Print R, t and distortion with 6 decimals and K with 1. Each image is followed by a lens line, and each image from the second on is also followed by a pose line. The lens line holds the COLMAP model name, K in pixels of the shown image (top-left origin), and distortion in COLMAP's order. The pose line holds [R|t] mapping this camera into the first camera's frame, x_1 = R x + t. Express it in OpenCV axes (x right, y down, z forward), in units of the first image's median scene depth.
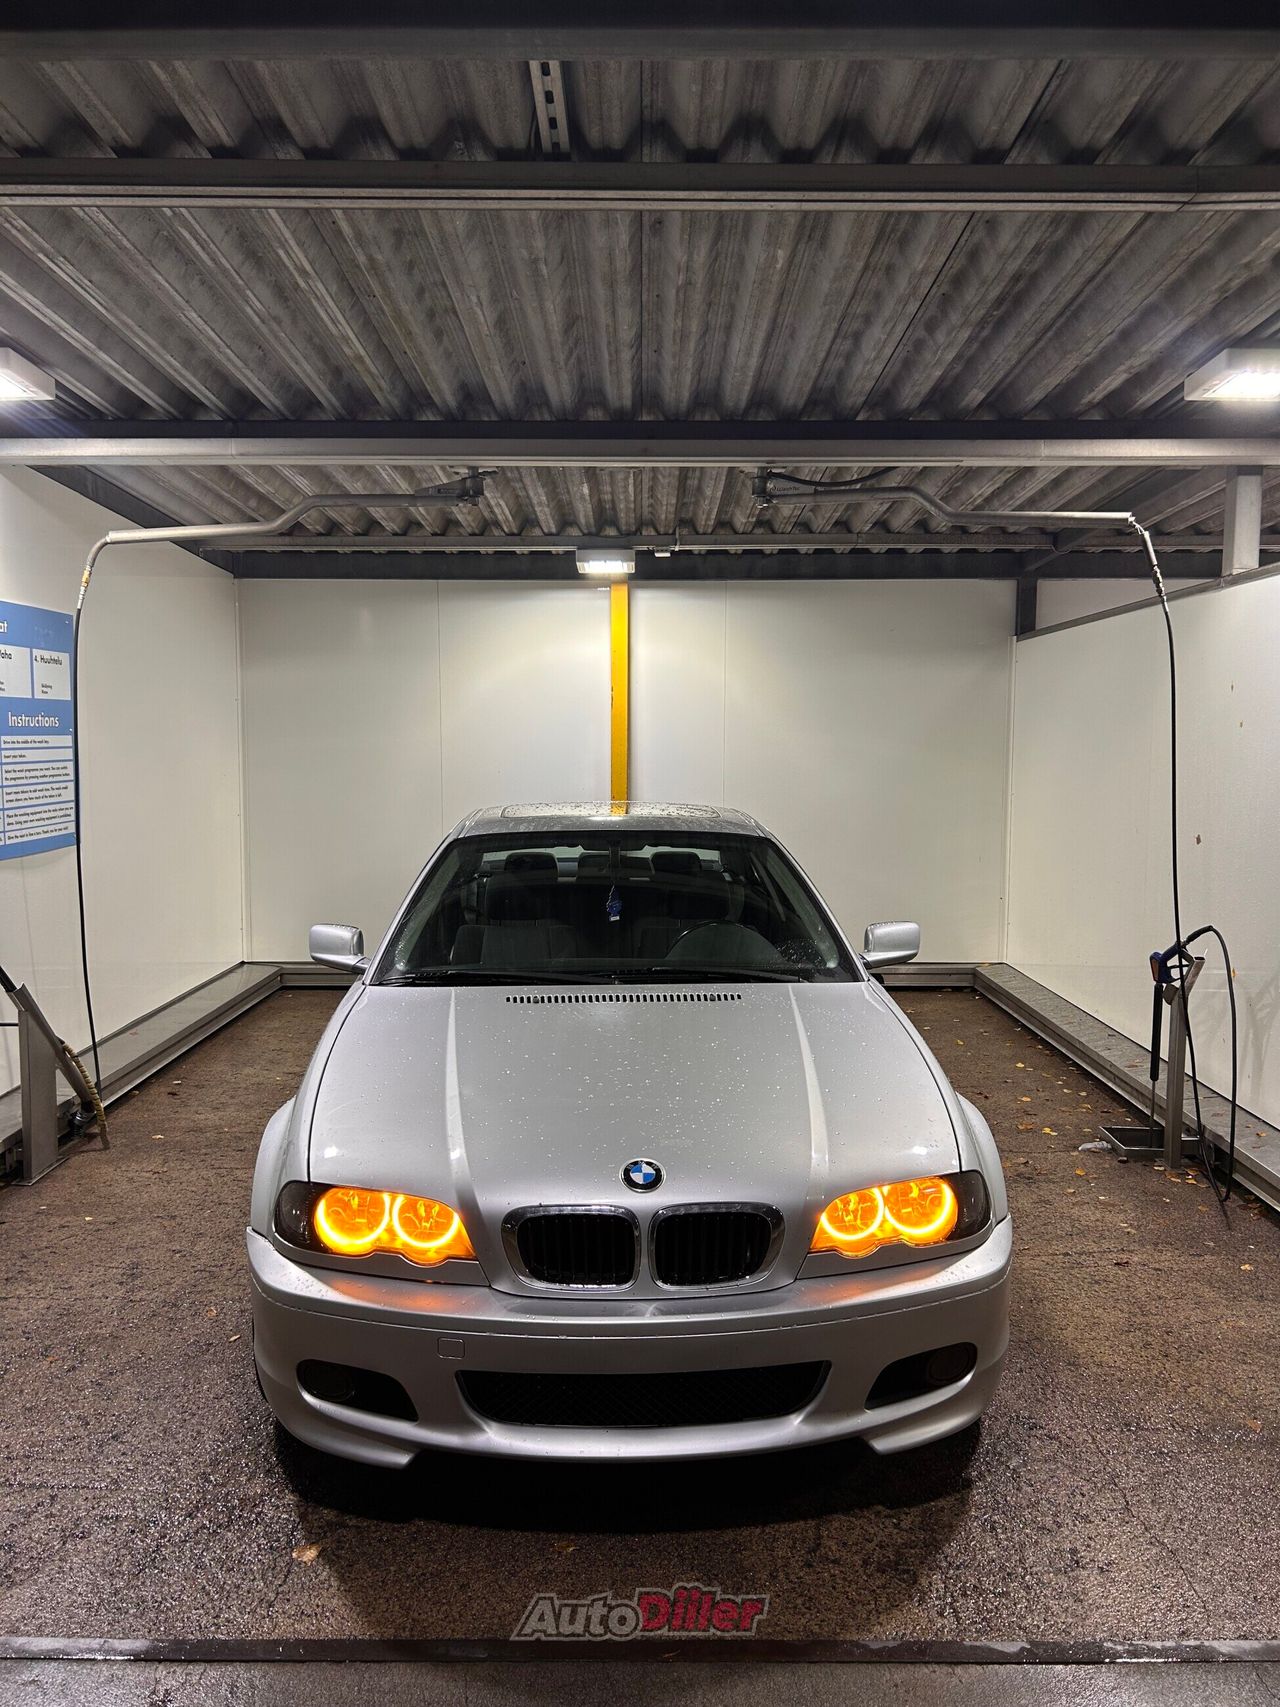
lens RADIAL K [[1304.5, 0, 628.1], [0, 1304.5, 843.4], [0, 0, 1]] dist [0.016998, -0.007327]
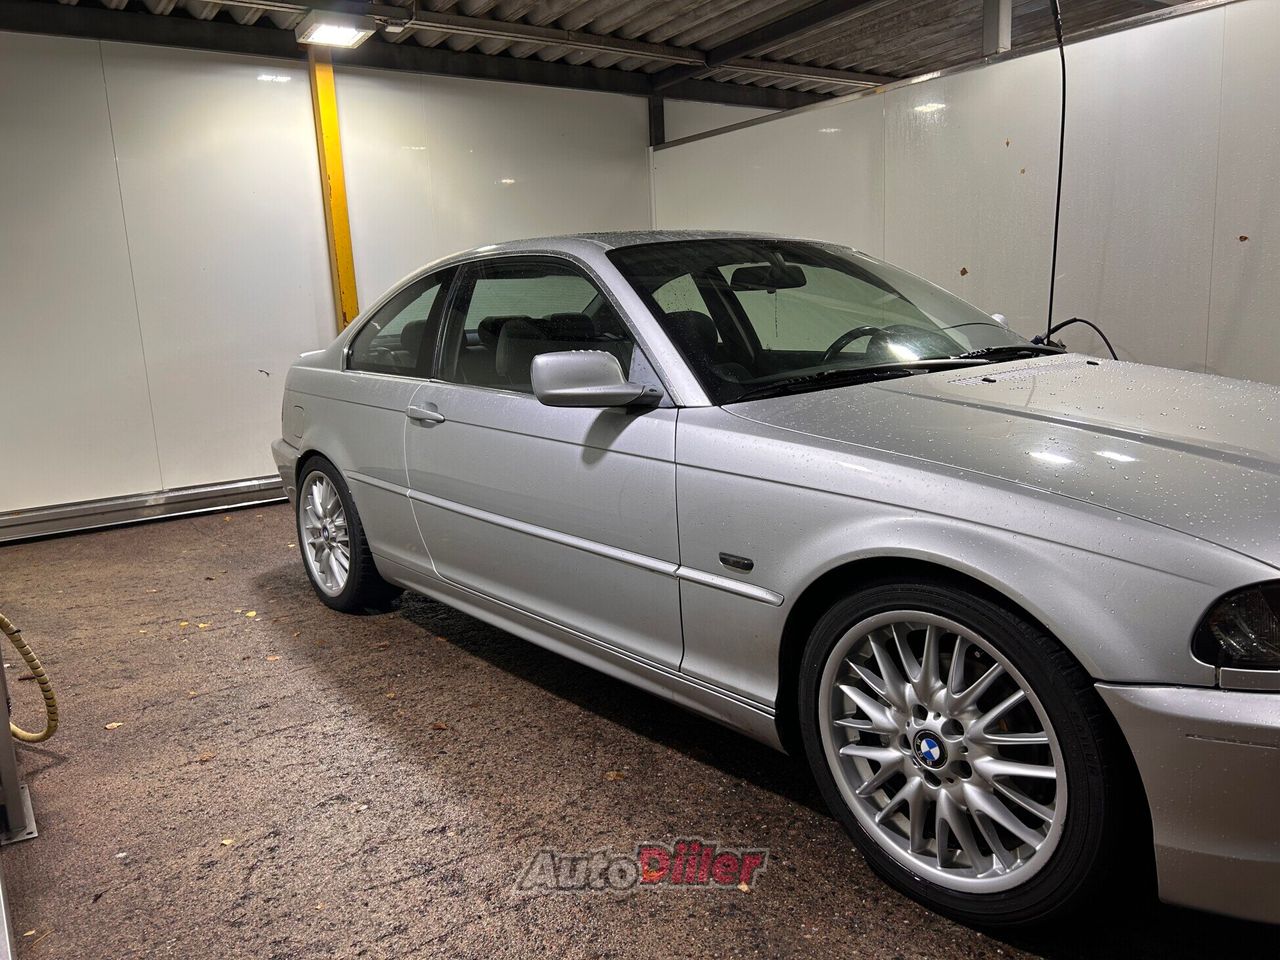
lens RADIAL K [[978.2, 0, 644.1], [0, 978.2, 479.9], [0, 0, 1]] dist [0.016998, -0.007327]
pose [[0.795818, -0.146821, 0.587466, -0.408342], [0.096711, 0.988525, 0.116045, 0.056813], [-0.597763, -0.035536, 0.800885, 0.392177]]
